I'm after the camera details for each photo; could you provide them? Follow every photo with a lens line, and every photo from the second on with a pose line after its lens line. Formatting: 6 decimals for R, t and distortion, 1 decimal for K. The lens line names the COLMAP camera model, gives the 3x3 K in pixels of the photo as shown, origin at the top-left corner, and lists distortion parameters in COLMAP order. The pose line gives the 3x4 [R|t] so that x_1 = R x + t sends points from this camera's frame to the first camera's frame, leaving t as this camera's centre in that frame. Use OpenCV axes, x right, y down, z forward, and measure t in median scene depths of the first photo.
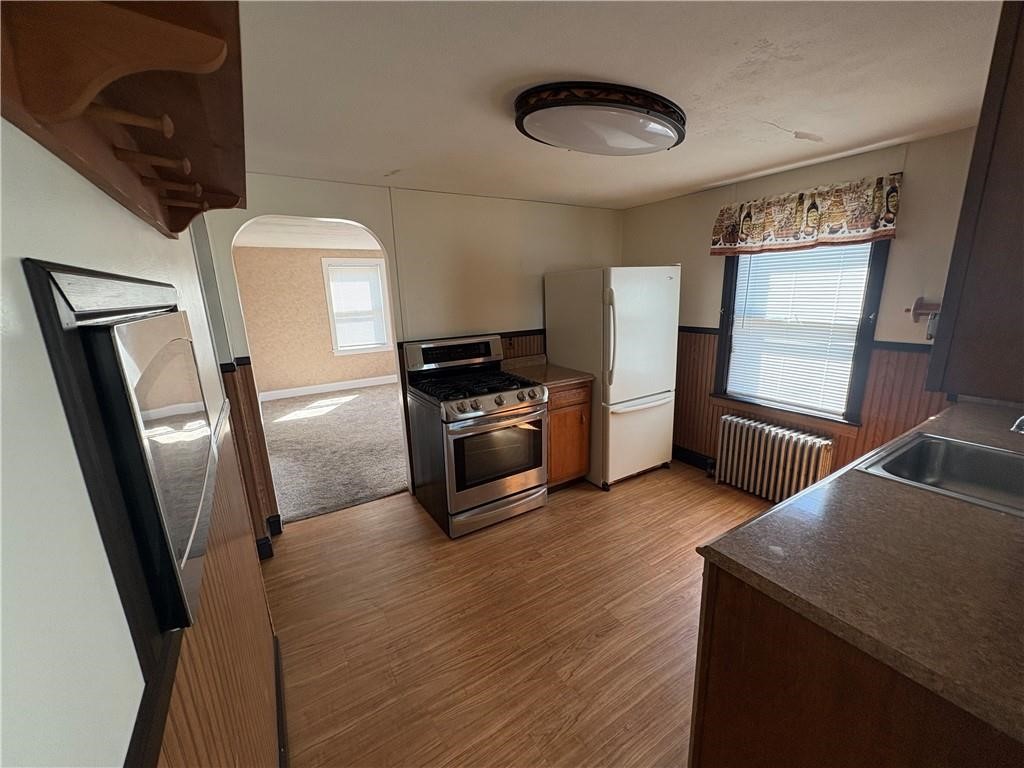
lens RADIAL K [[410.4, 0, 509.8], [0, 410.4, 386.9], [0, 0, 1]] dist [0.000794, 0.000065]
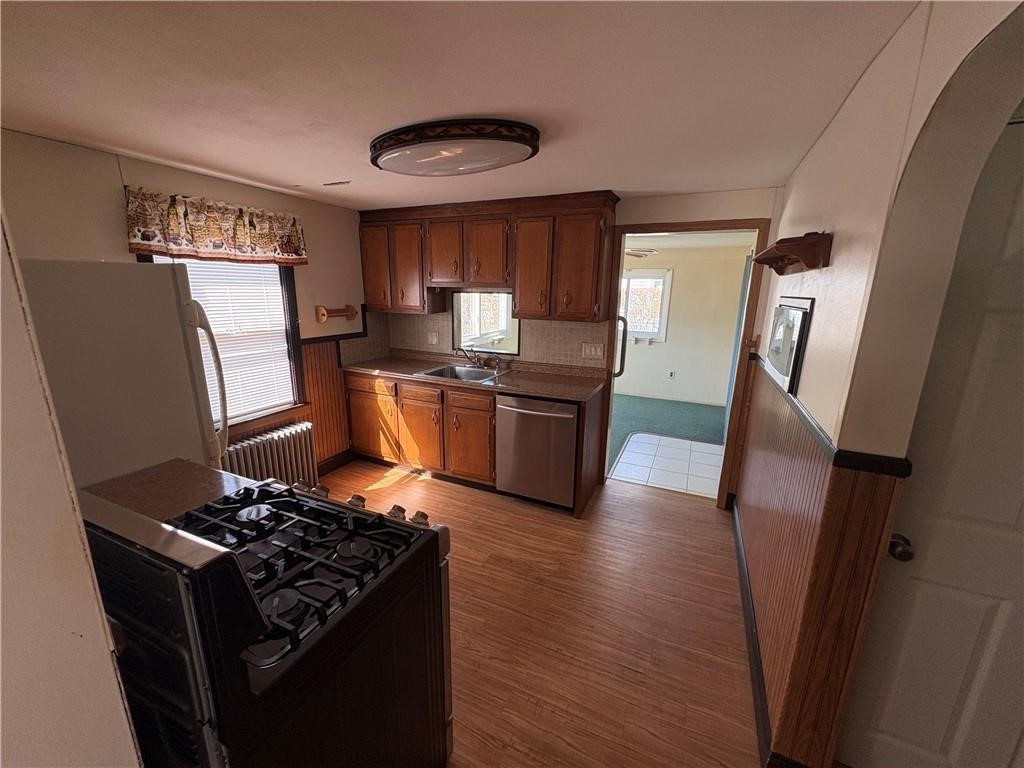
lens RADIAL K [[410.4, 0, 509.8], [0, 410.4, 386.9], [0, 0, 1]] dist [0.000794, 0.000065]
pose [[-0.551539, -0.171922, 0.816240, -0.577310], [0.190479, 0.926718, 0.323900, -0.260499], [-0.812110, 0.334120, -0.478374, 1.092254]]
